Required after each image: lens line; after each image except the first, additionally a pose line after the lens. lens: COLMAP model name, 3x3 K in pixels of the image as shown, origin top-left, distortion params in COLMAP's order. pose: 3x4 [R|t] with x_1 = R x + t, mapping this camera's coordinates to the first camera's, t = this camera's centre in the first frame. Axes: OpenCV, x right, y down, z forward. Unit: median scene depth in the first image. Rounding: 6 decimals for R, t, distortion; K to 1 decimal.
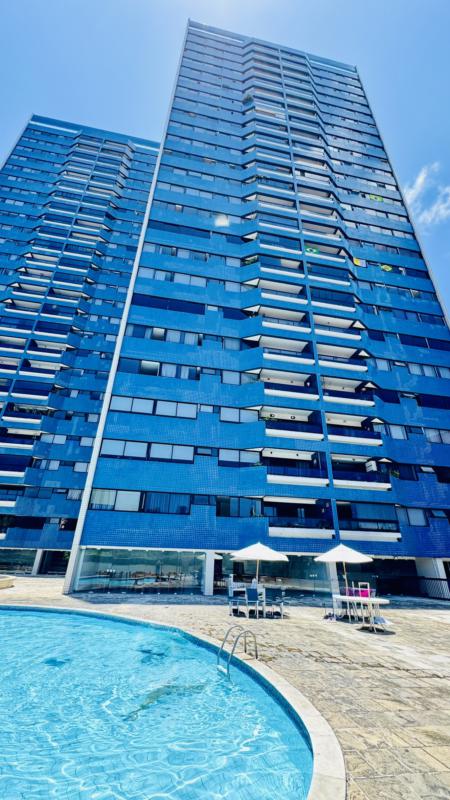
lens RADIAL K [[322.0, 0, 225.3], [0, 322.0, 399.5], [0, 0, 1]] dist [-0.004073, 0.000157]
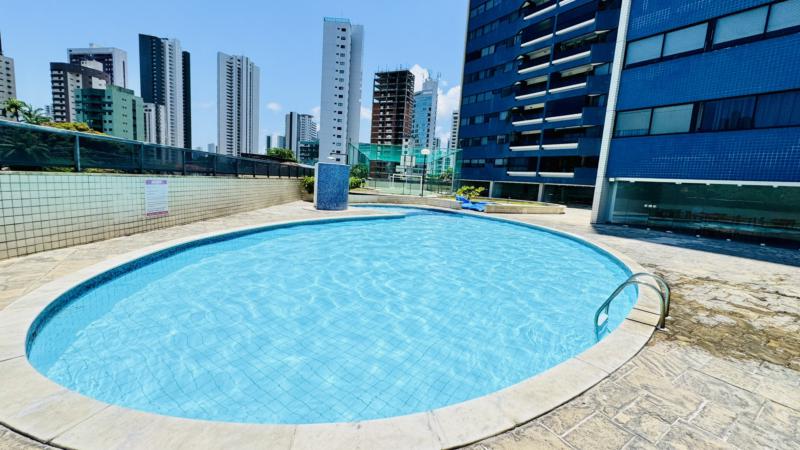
lens RADIAL K [[322.0, 0, 400.8], [0, 322.0, 224.1], [0, 0, 1]] dist [-0.004073, 0.000157]
pose [[0.402765, 0.122740, -0.907037, 0.113691], [0.358760, 0.890505, 0.279808, 0.093026], [0.842064, -0.438105, 0.314630, 0.148456]]
